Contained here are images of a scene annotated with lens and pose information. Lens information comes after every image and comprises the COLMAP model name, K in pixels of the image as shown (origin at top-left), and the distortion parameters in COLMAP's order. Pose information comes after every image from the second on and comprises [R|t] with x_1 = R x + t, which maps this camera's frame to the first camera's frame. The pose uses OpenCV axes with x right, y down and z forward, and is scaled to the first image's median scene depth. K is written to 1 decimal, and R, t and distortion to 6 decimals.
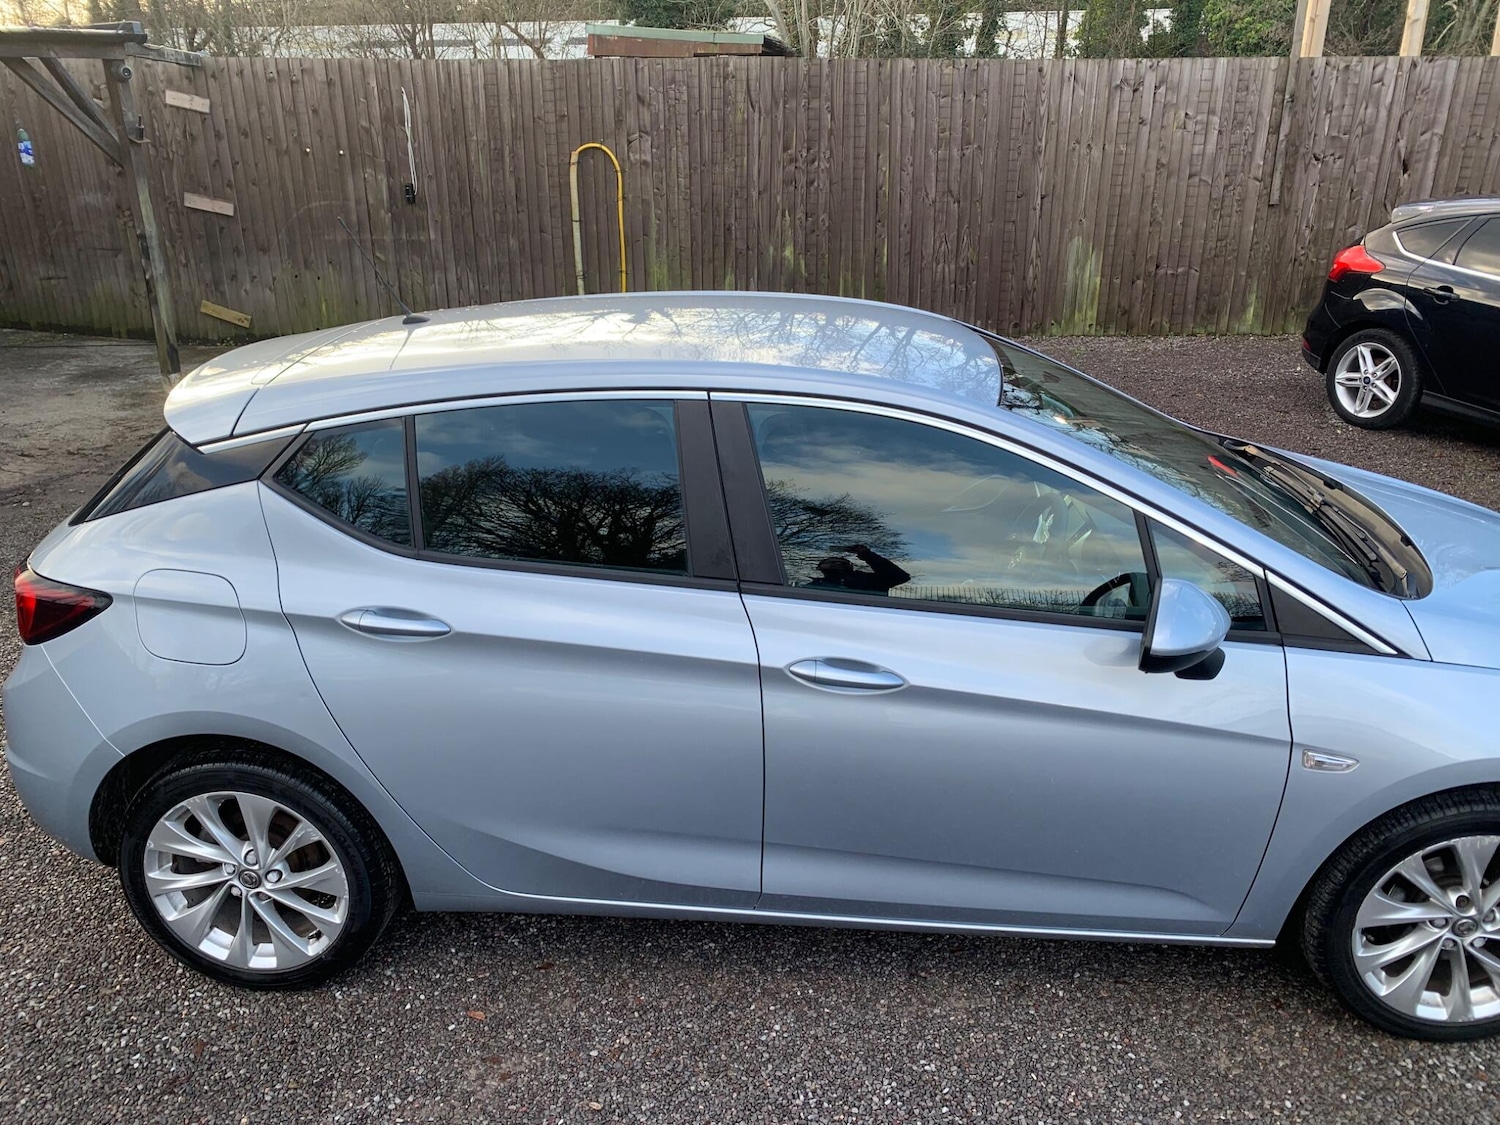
lens RADIAL K [[1155.2, 0, 752.2], [0, 1155.2, 557.0], [0, 0, 1]] dist [0.005875, -0.009608]
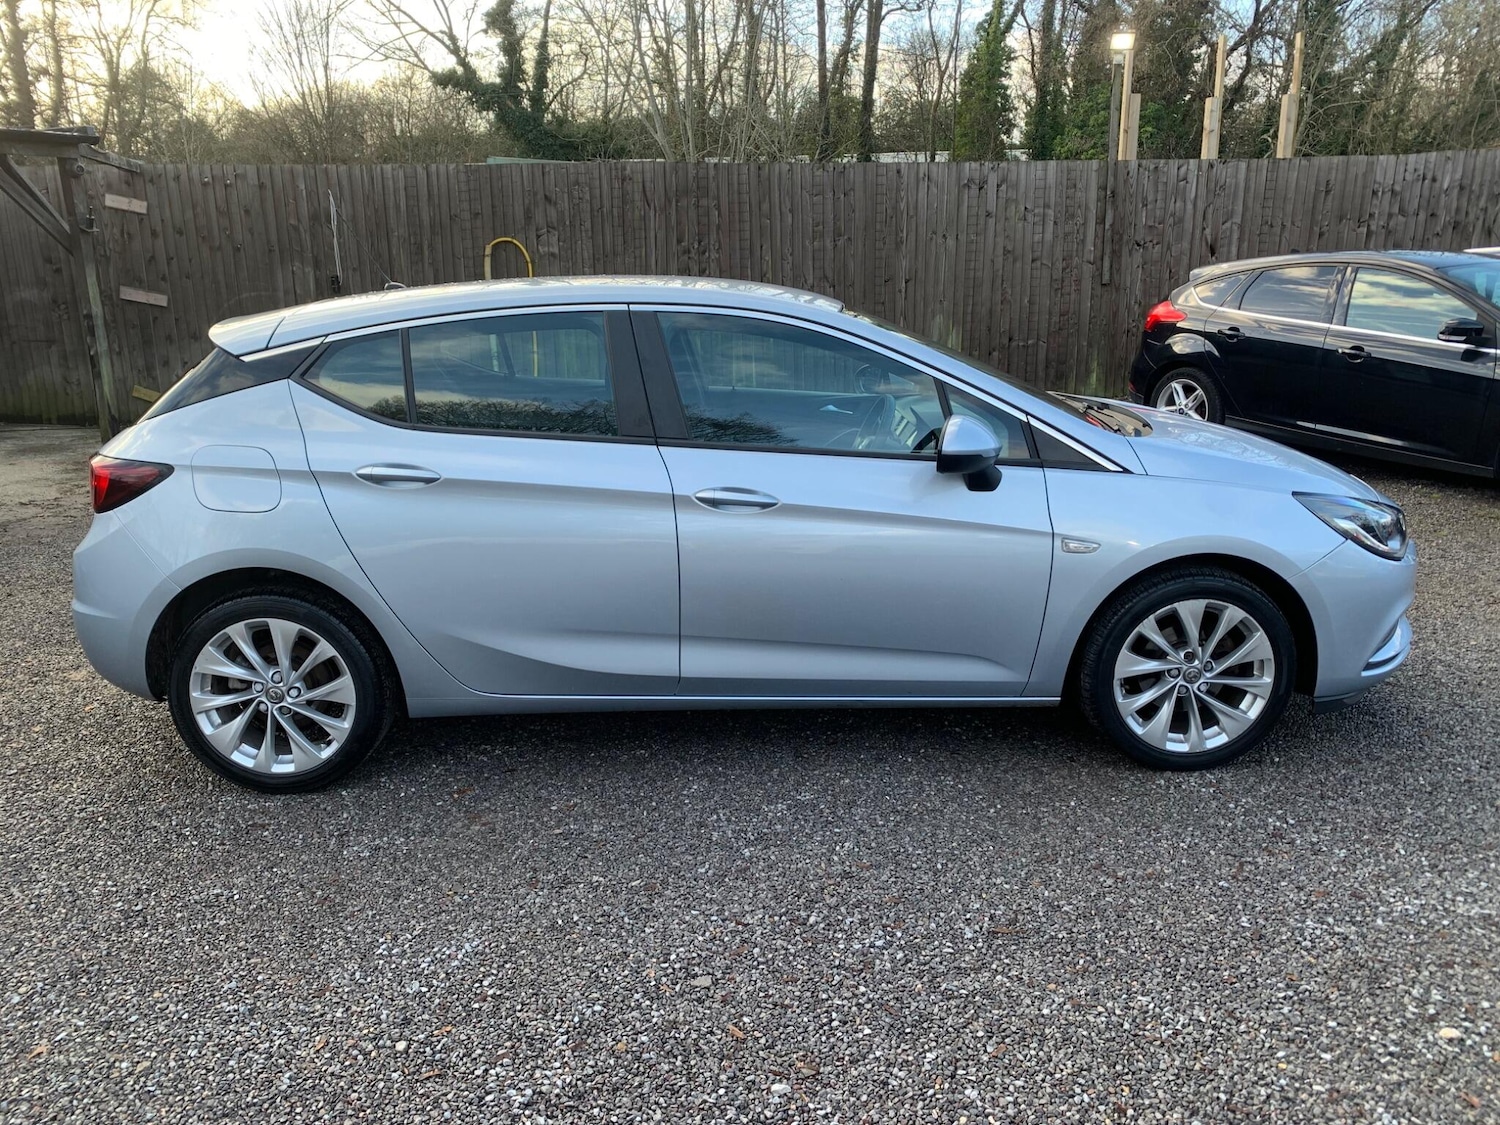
lens RADIAL K [[1155.2, 0, 751.7], [0, 1155.2, 555.6], [0, 0, 1]] dist [0.005875, -0.009608]
pose [[0.996047, -0.032452, 0.082689, -0.003563], [0.041400, 0.993189, -0.108911, 0.075349], [-0.078591, 0.111903, 0.990606, -0.083128]]
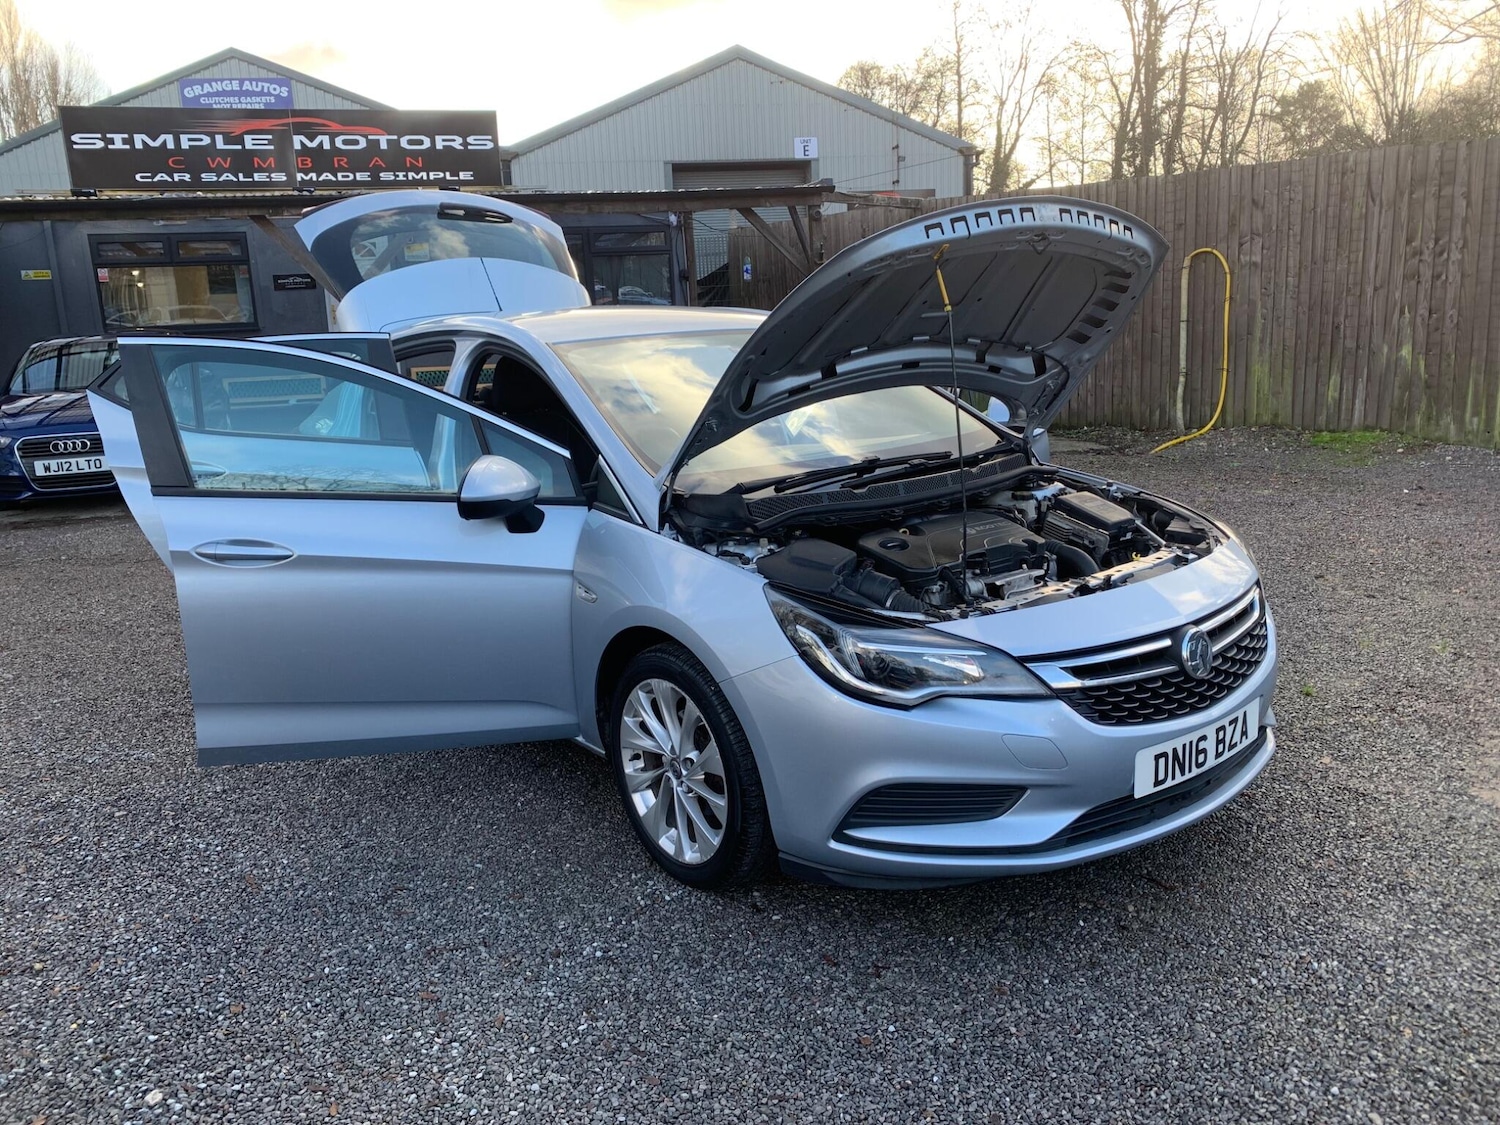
lens RADIAL K [[1155.2, 0, 749.1], [0, 1155.2, 548.3], [0, 0, 1]] dist [0.005875, -0.009608]
pose [[0.675545, 0.129098, -0.725929, 0.371721], [-0.221197, 0.974687, -0.032508, 0.029862], [0.703357, 0.182534, 0.687001, 0.045731]]
